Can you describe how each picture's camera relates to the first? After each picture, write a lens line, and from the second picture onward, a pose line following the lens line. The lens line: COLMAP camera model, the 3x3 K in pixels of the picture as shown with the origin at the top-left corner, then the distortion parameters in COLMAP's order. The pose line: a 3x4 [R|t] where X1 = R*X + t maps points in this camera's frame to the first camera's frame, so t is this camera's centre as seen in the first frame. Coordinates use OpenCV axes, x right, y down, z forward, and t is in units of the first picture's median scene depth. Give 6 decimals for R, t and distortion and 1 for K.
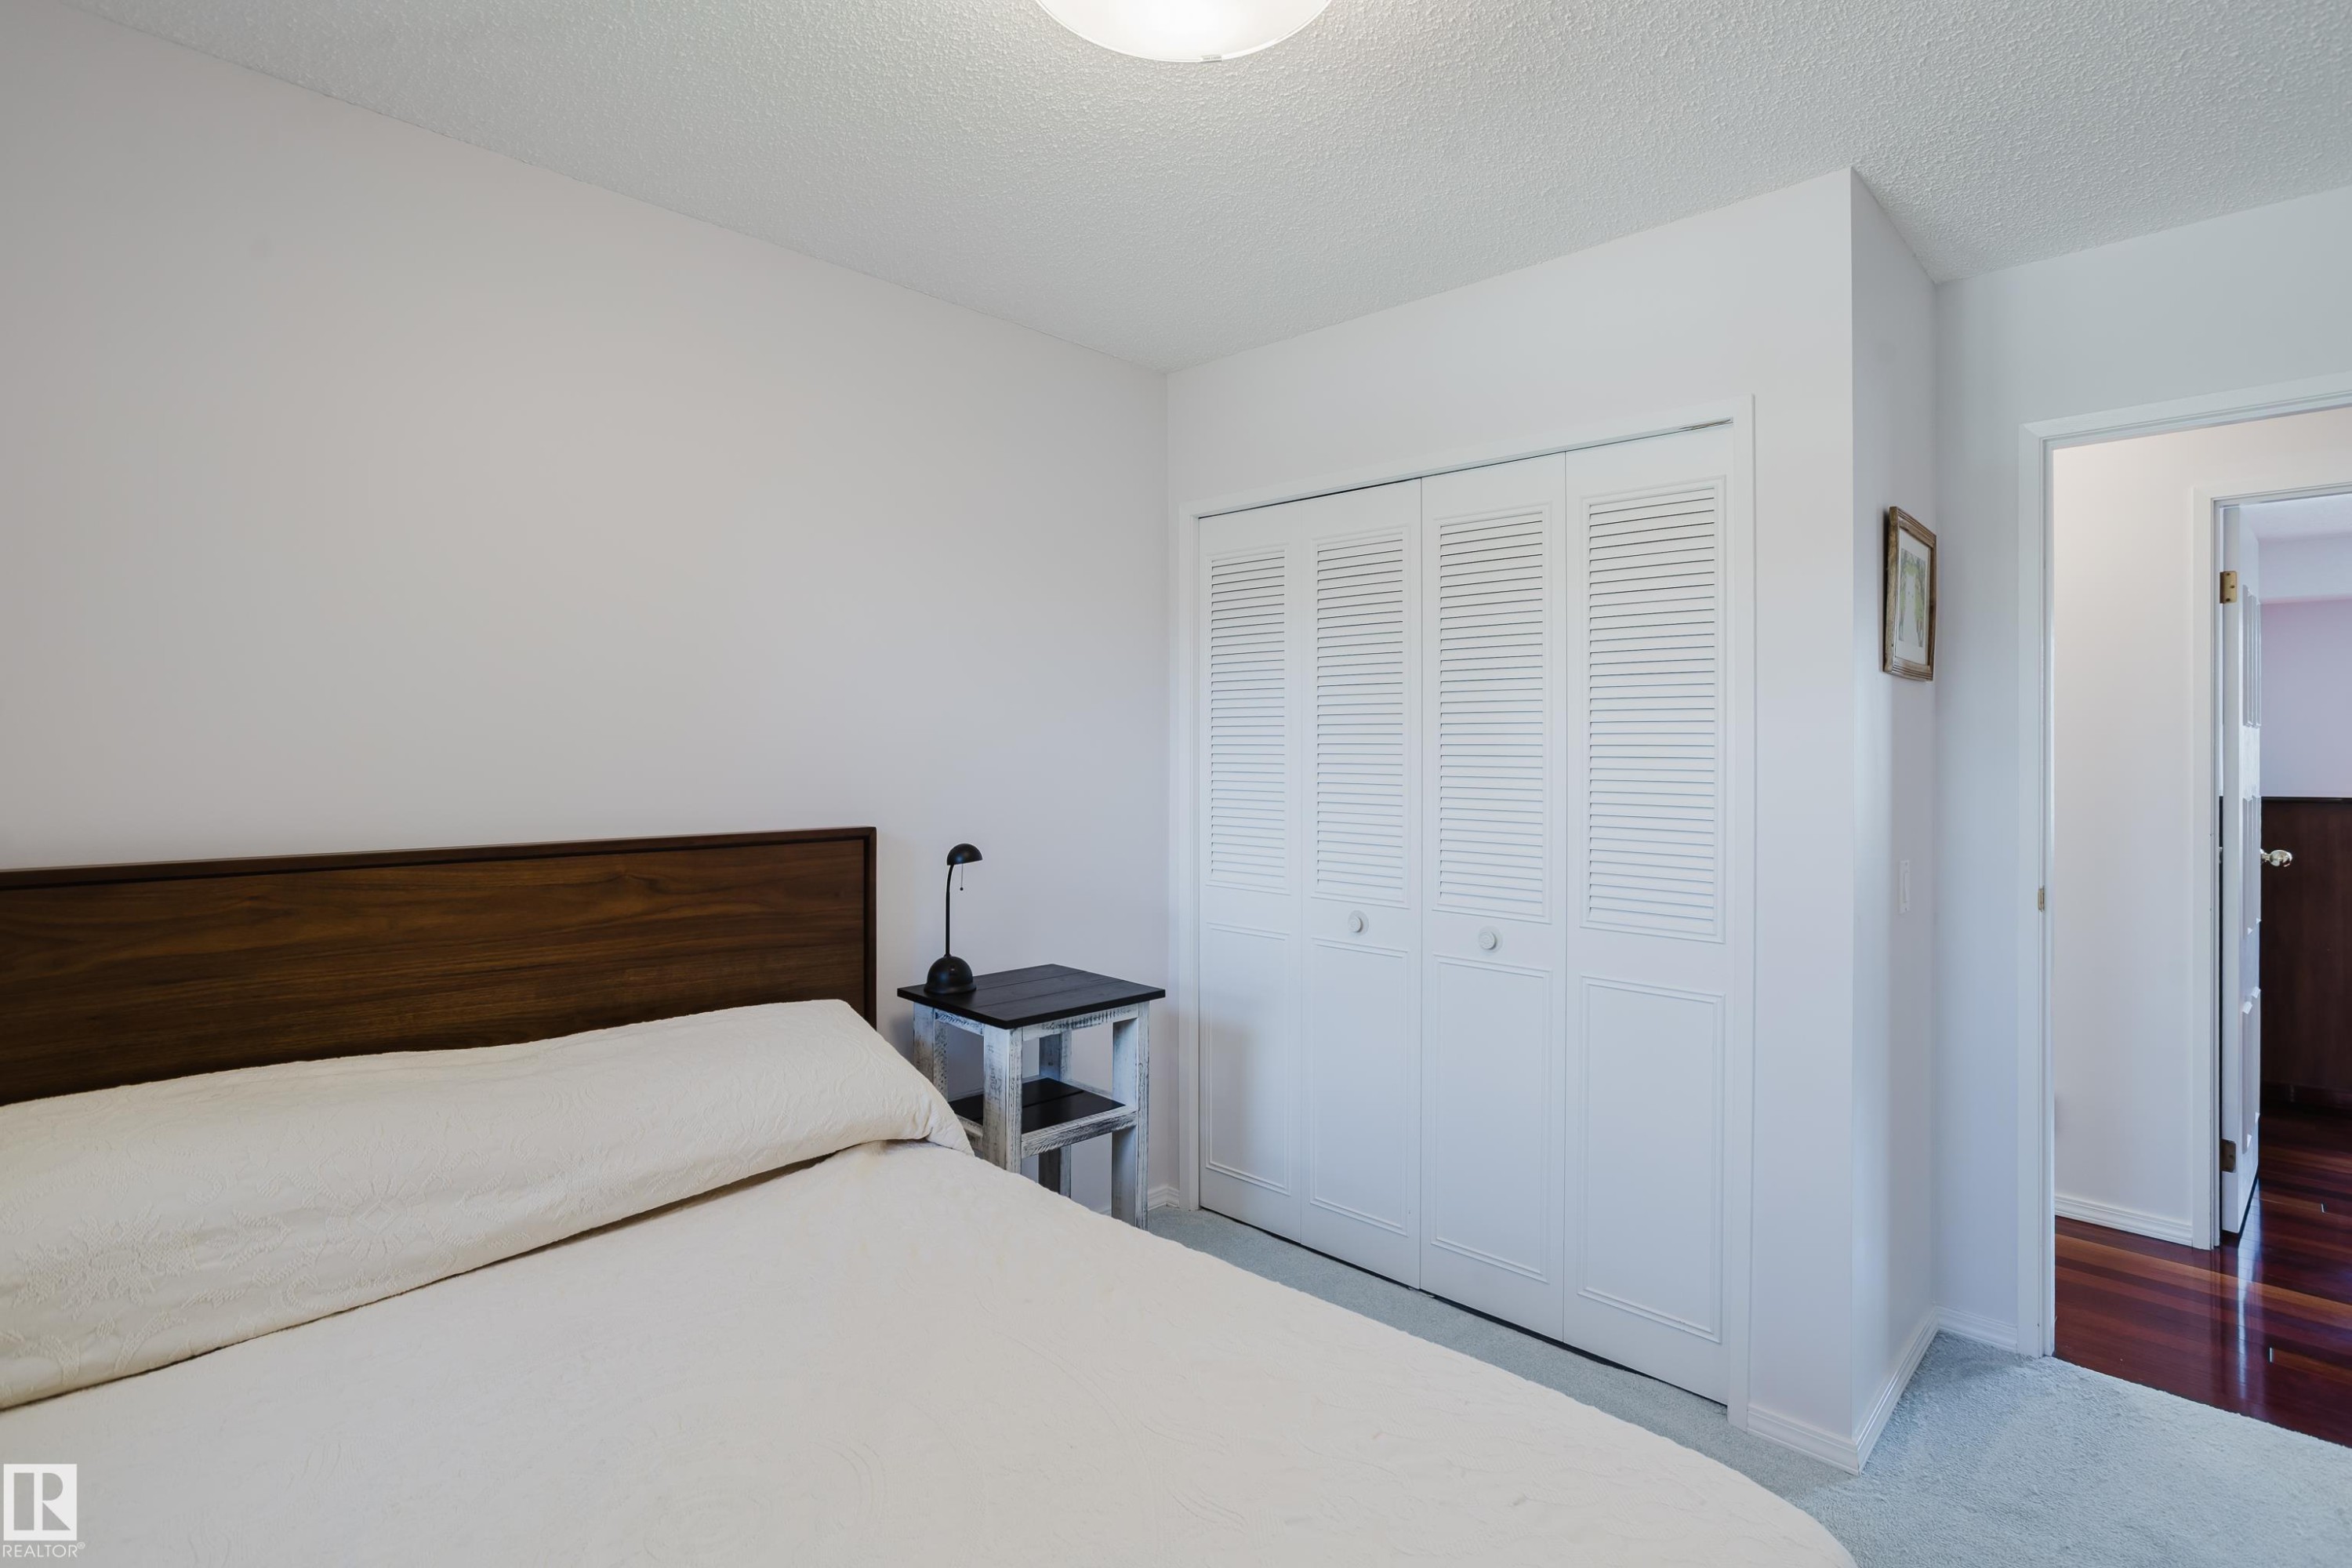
lens RADIAL K [[1136.9, 0, 1174.9], [0, 1136.9, 769.5], [0, 0, 1]] dist [-0.001412, 0.000199]
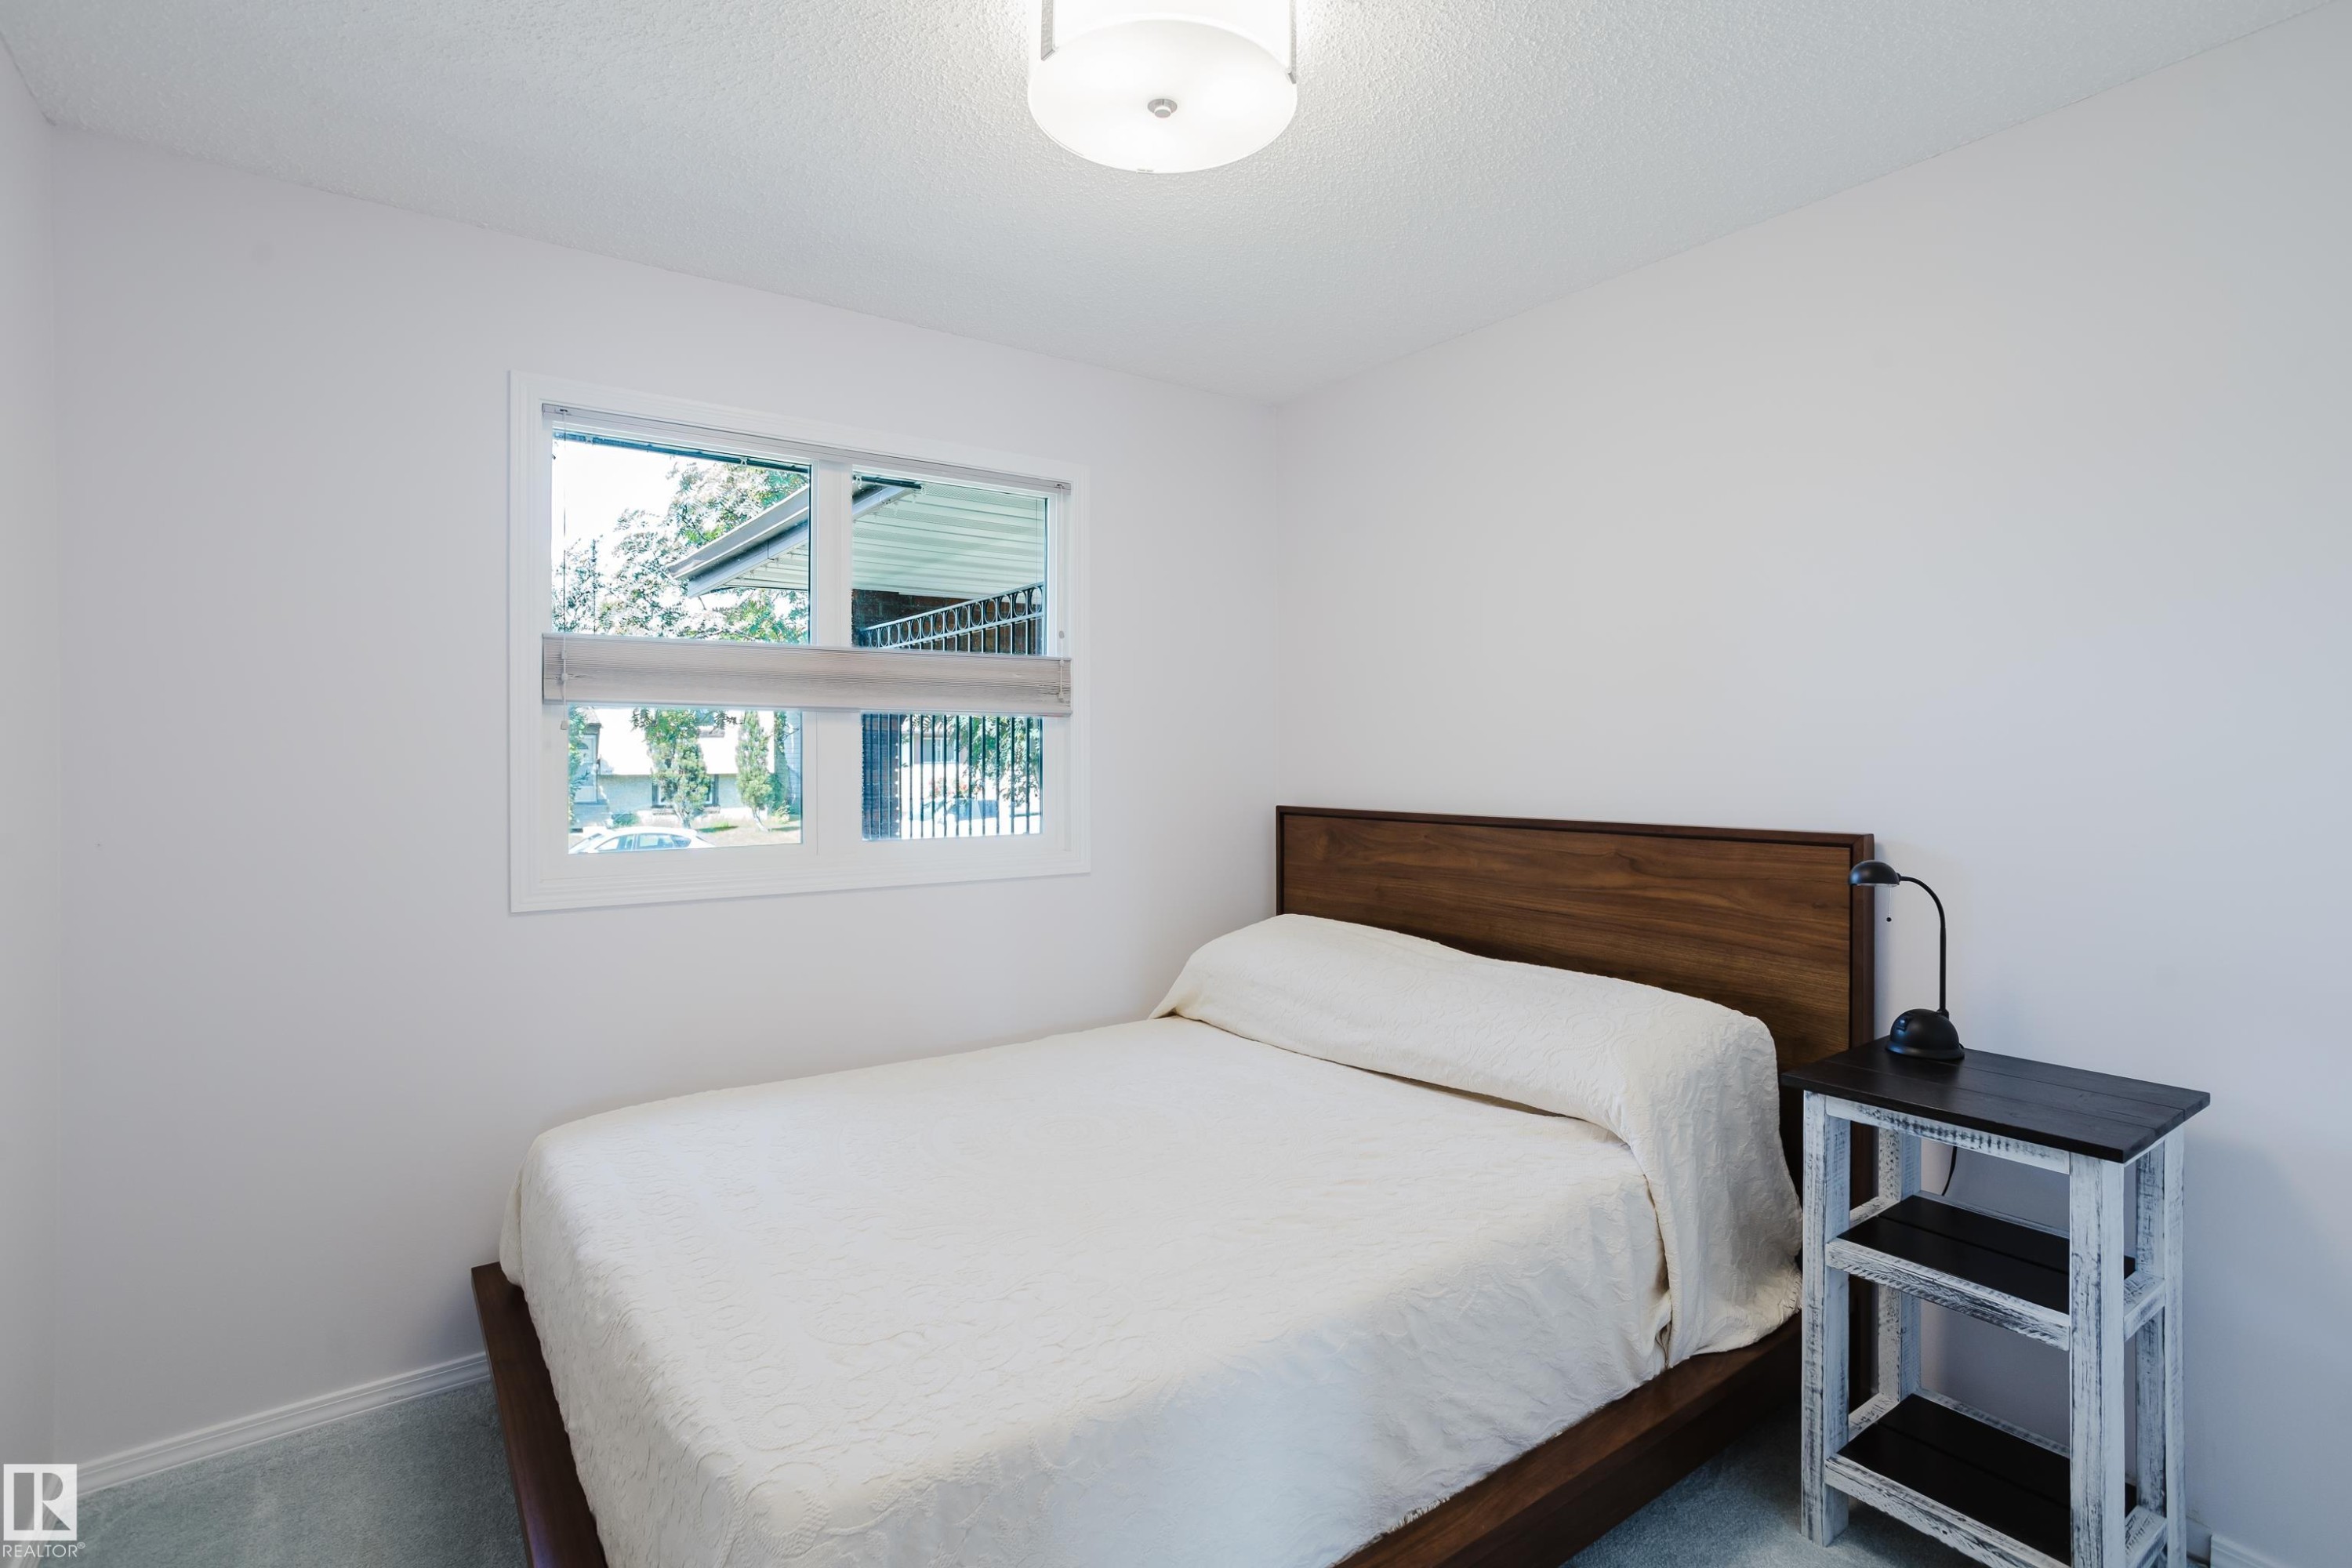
lens RADIAL K [[1136.9, 0, 1173.6], [0, 1136.9, 768.5], [0, 0, 1]] dist [-0.001412, 0.000199]
pose [[-0.159319, 0.009221, -0.987184, 0.785090], [-0.008765, 0.999904, 0.010755, -0.003496], [0.987188, 0.010366, -0.159223, 0.758357]]
